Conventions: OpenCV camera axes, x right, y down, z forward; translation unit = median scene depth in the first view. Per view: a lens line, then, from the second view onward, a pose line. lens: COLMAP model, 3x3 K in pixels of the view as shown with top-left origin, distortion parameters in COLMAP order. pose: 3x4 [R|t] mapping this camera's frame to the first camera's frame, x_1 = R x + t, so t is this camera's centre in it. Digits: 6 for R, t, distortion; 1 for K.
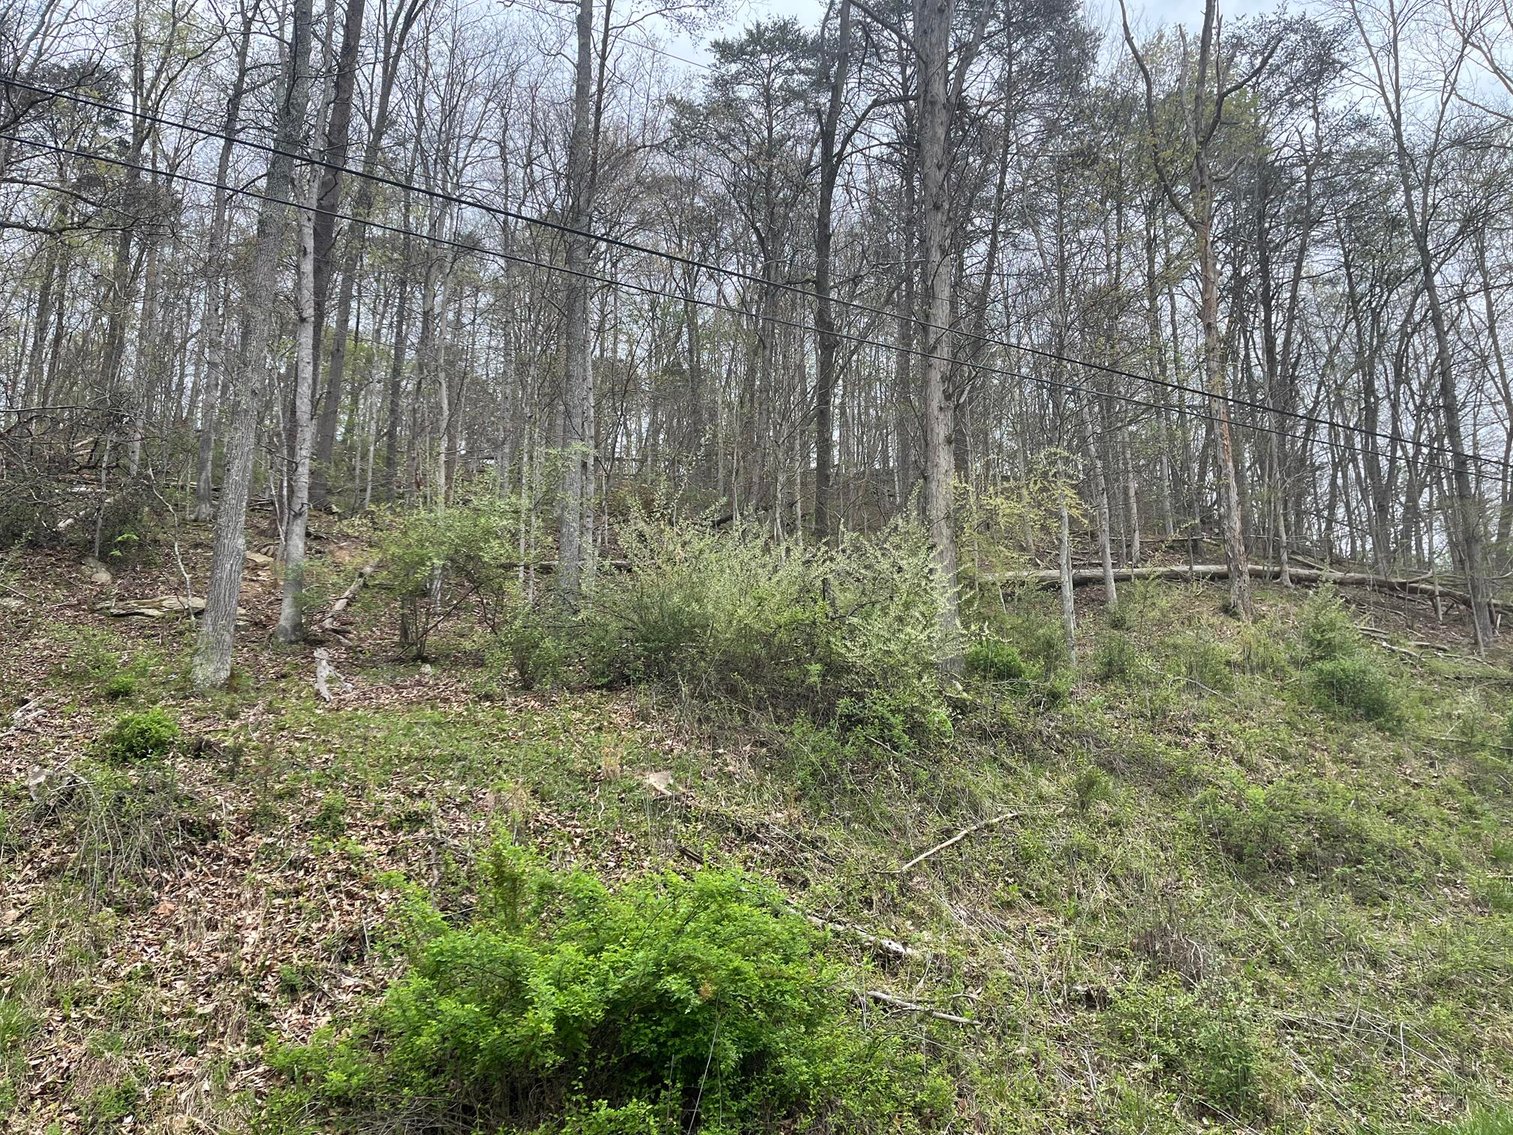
lens RADIAL K [[1123.8, 0, 756.5], [0, 1123.8, 567.5], [0, 0, 1]] dist [0.085412, -0.120820]
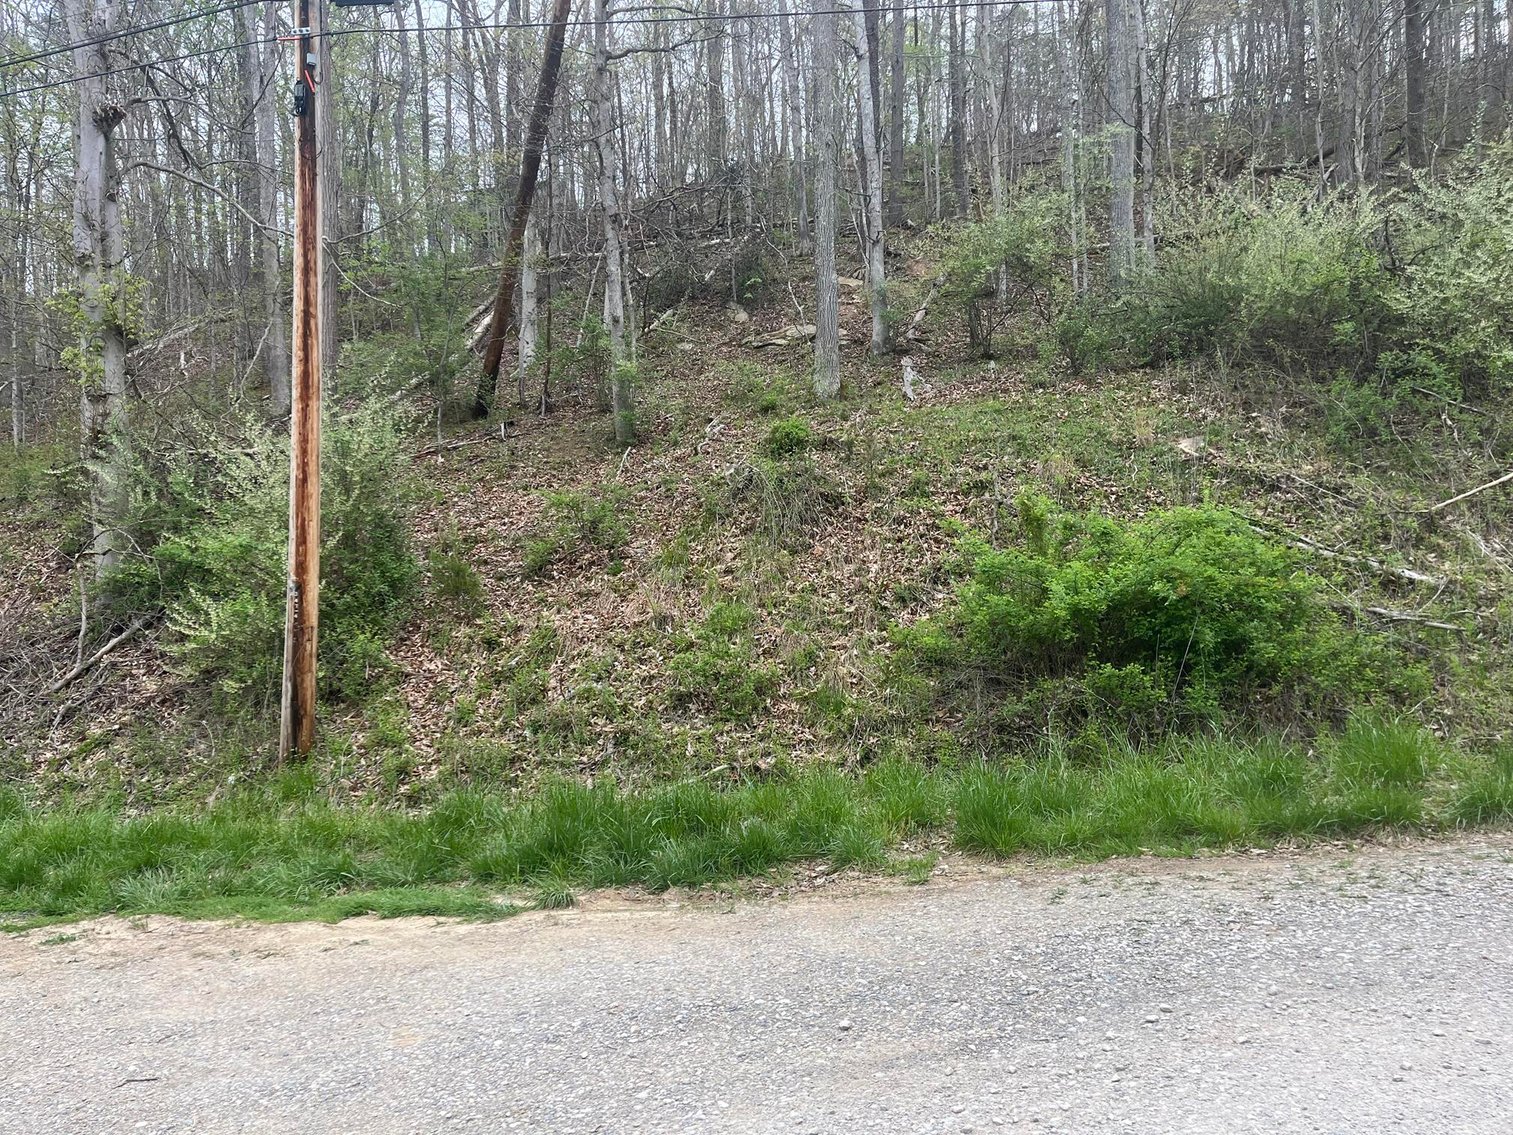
lens RADIAL K [[1123.8, 0, 756.5], [0, 1123.8, 567.5], [0, 0, 1]] dist [0.085412, -0.120820]
pose [[0.866668, -0.014909, -0.498662, 0.109950], [0.150476, 0.960813, 0.232799, -0.025104], [0.475651, -0.276796, 0.834949, -0.206875]]
